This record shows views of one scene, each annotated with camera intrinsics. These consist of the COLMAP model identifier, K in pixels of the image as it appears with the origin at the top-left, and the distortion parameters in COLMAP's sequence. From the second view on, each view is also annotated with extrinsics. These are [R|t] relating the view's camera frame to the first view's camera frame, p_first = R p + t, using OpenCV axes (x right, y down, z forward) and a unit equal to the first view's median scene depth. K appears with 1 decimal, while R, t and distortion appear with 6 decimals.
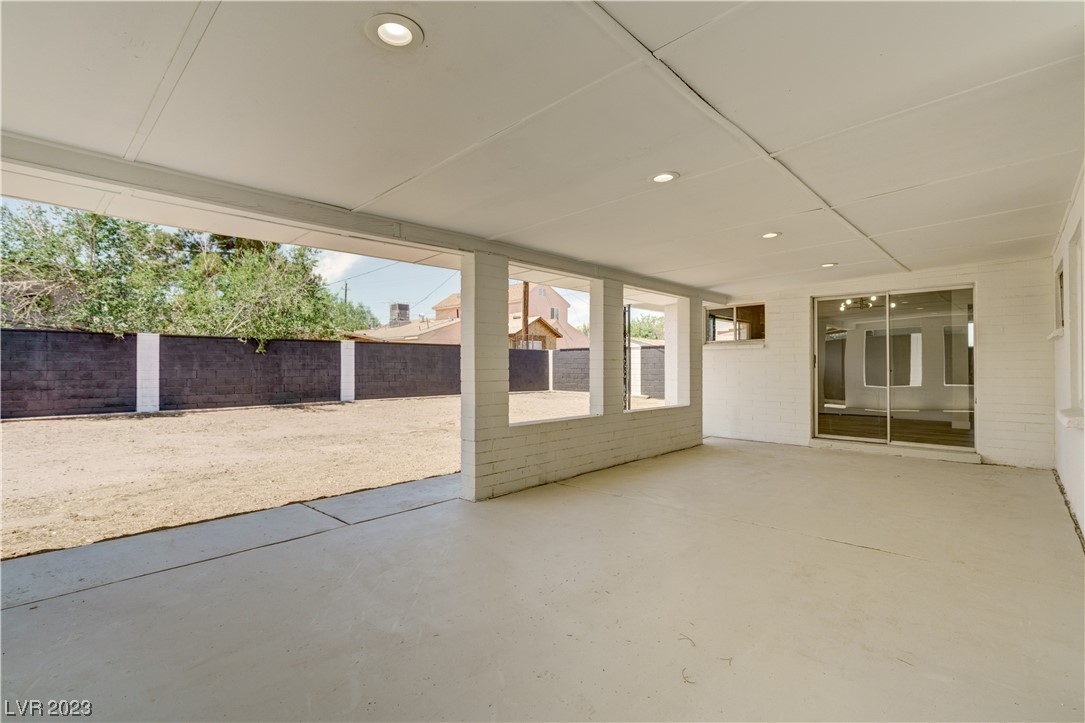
lens RADIAL K [[491.3, 0, 542.2], [0, 491.3, 361.3], [0, 0, 1]] dist [-0.000513, 0.001081]
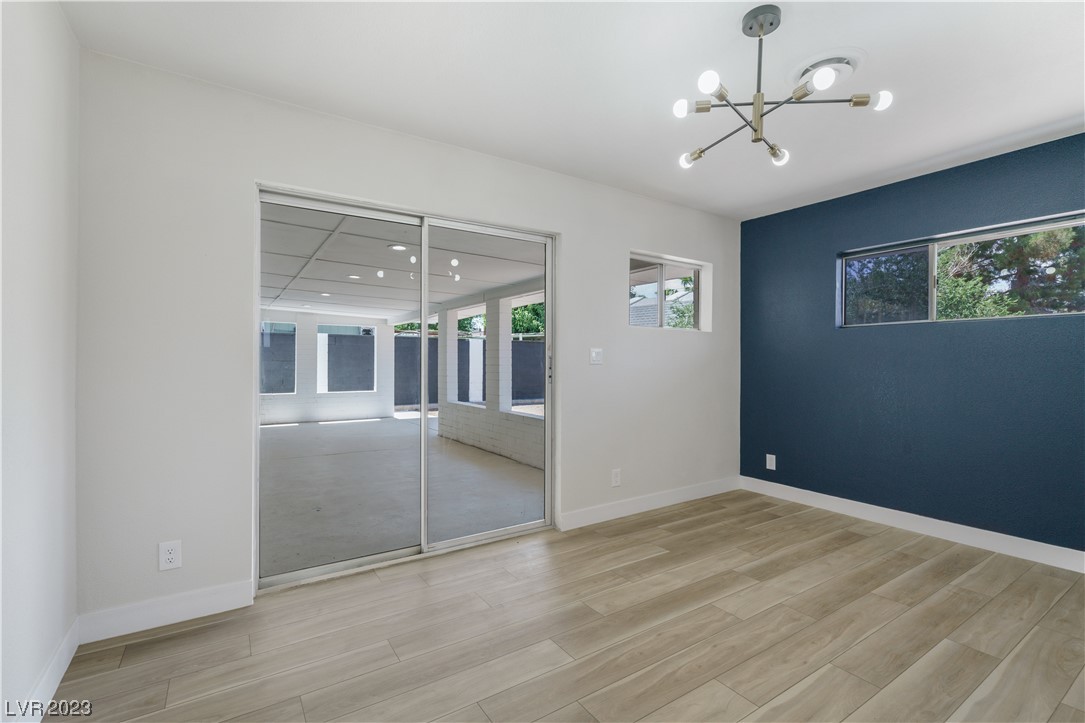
lens RADIAL K [[491.3, 0, 539.0], [0, 491.3, 365.2], [0, 0, 1]] dist [-0.000513, 0.001081]
pose [[-0.222031, 0.004603, -0.975029, 1.252326], [0.000380, 0.999989, 0.004635, -0.005619], [0.975039, 0.000659, -0.222031, 1.339240]]
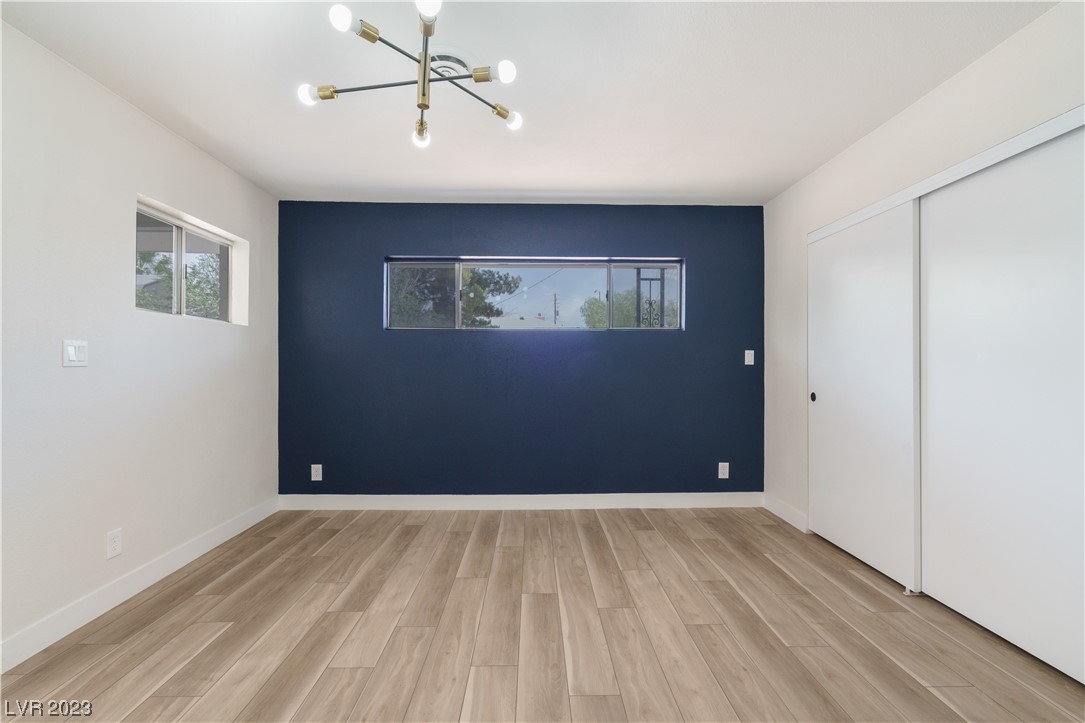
lens RADIAL K [[491.3, 0, 545.4], [0, 491.3, 363.6], [0, 0, 1]] dist [-0.000513, 0.001081]
pose [[0.709343, -0.001007, -0.704862, 1.068943], [0.002363, 0.999997, 0.000949, -0.005780], [0.704859, -0.002339, 0.709344, 1.191265]]
